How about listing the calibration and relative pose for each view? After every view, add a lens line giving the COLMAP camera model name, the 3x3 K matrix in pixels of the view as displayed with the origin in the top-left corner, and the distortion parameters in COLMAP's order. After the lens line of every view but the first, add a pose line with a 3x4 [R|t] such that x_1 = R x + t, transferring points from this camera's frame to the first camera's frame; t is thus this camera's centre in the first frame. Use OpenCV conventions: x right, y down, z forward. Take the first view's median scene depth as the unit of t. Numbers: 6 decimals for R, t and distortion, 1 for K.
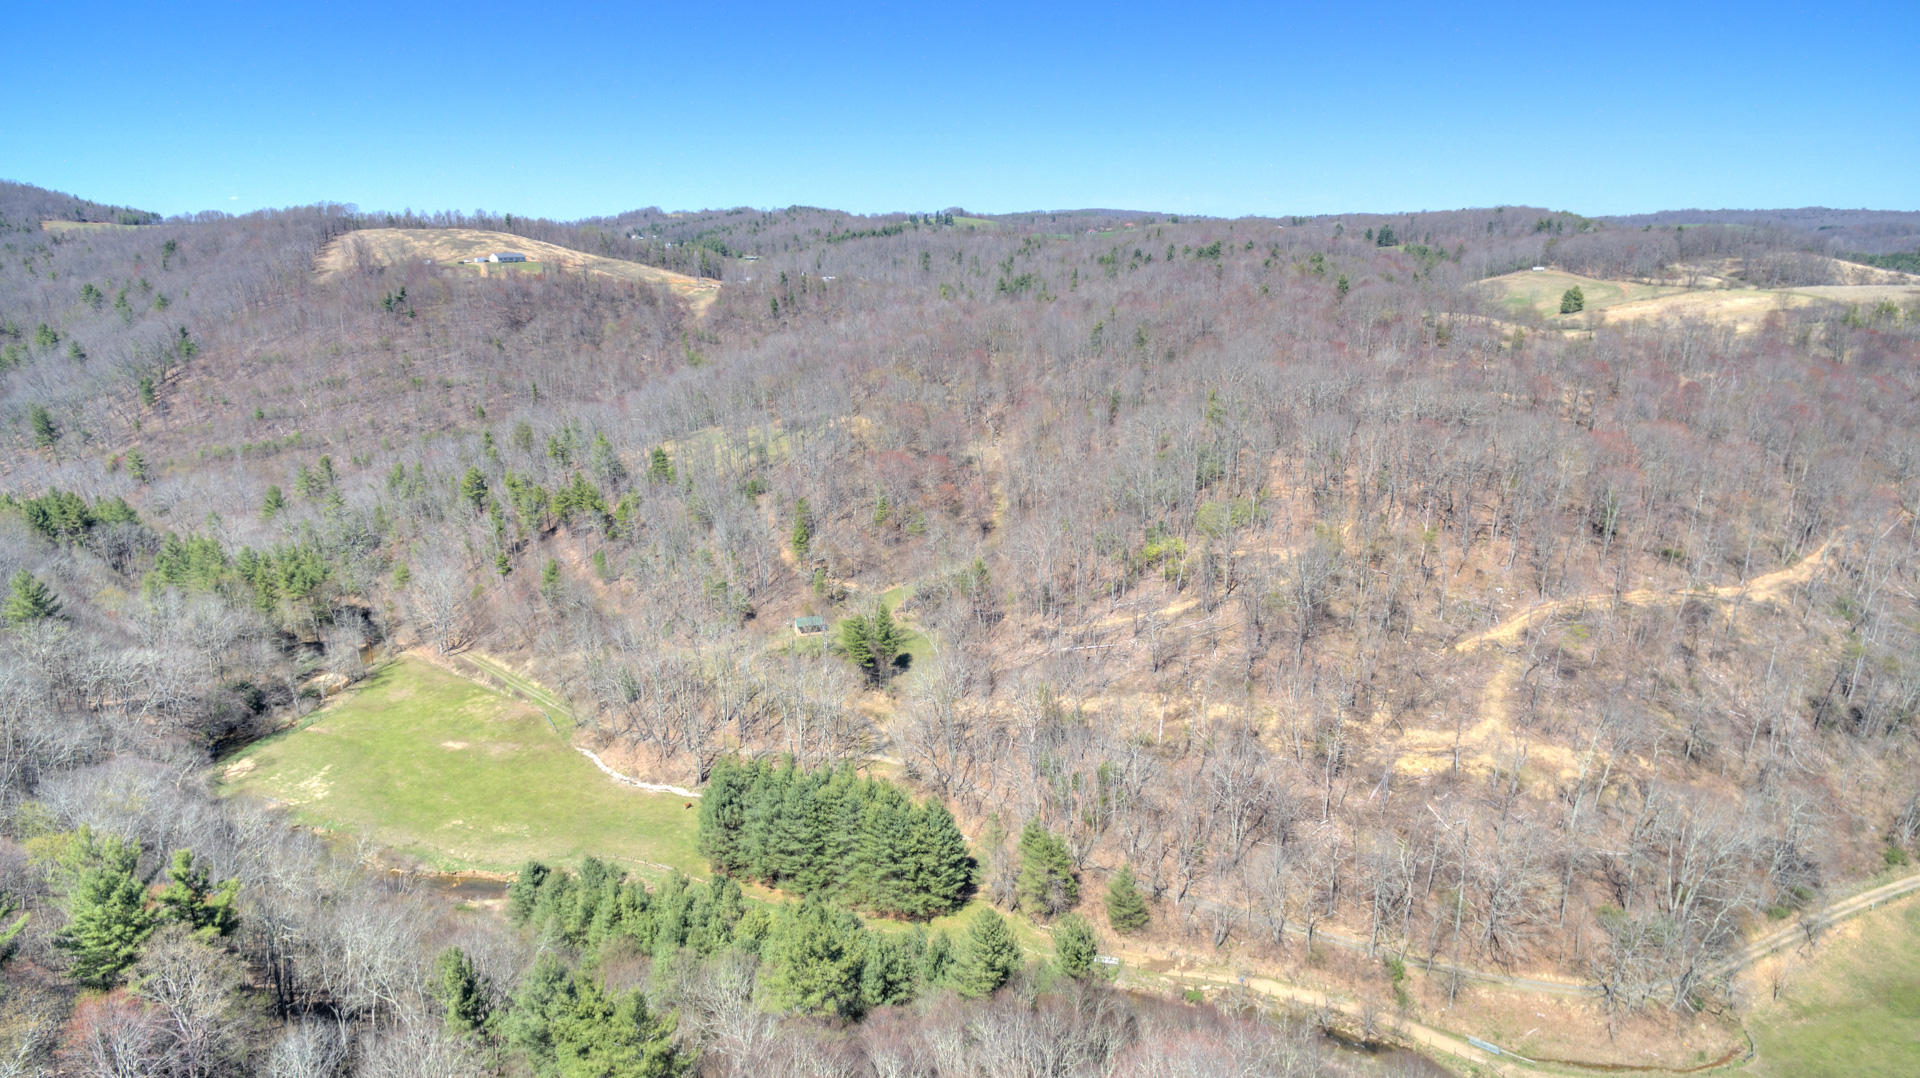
lens RADIAL K [[1090.7, 0, 957.1], [0, 1090.7, 550.1], [0, 0, 1]] dist [0.002771, 0.010269]
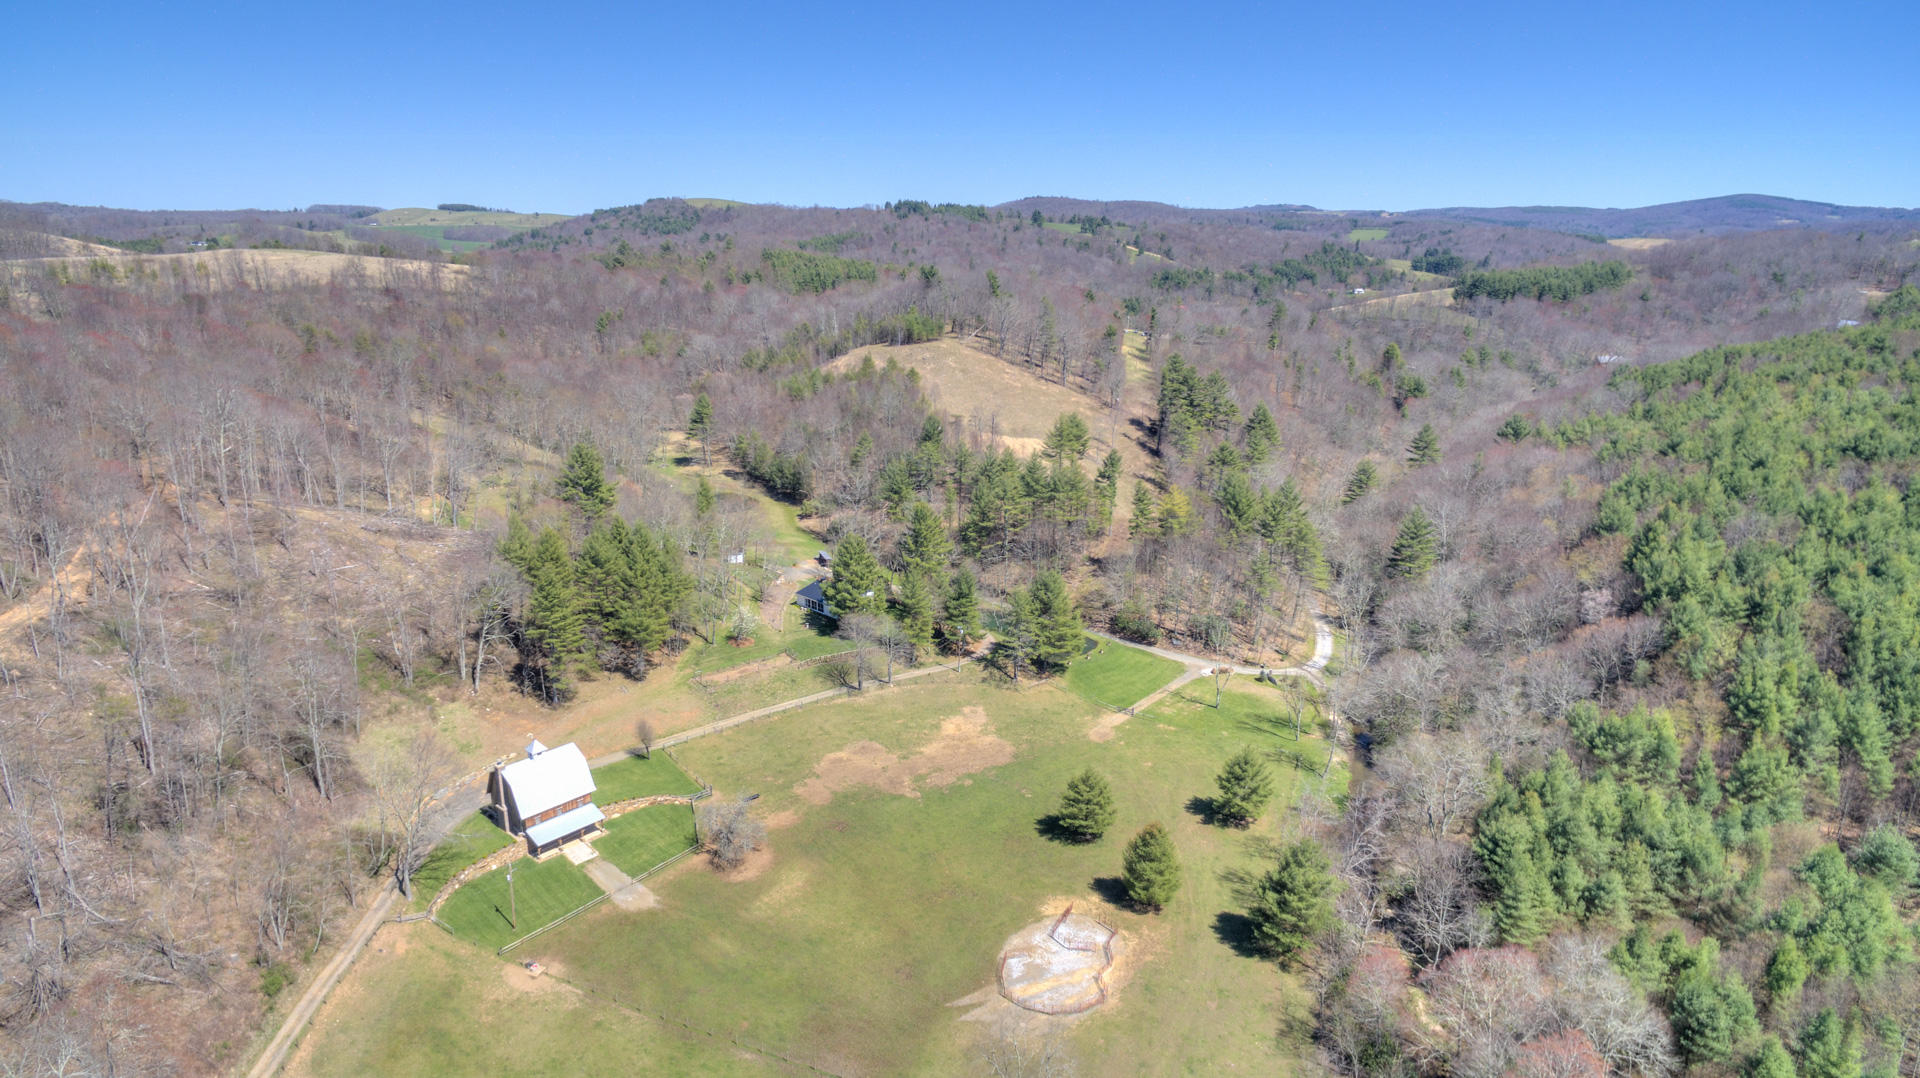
lens RADIAL K [[1090.7, 0, 957.1], [0, 1090.7, 550.1], [0, 0, 1]] dist [0.002771, 0.010269]
pose [[0.270642, -0.253834, 0.928612, 0.326936], [0.262867, 0.947440, 0.182369, 0.015109], [-0.926096, 0.194745, 0.323142, 0.278656]]
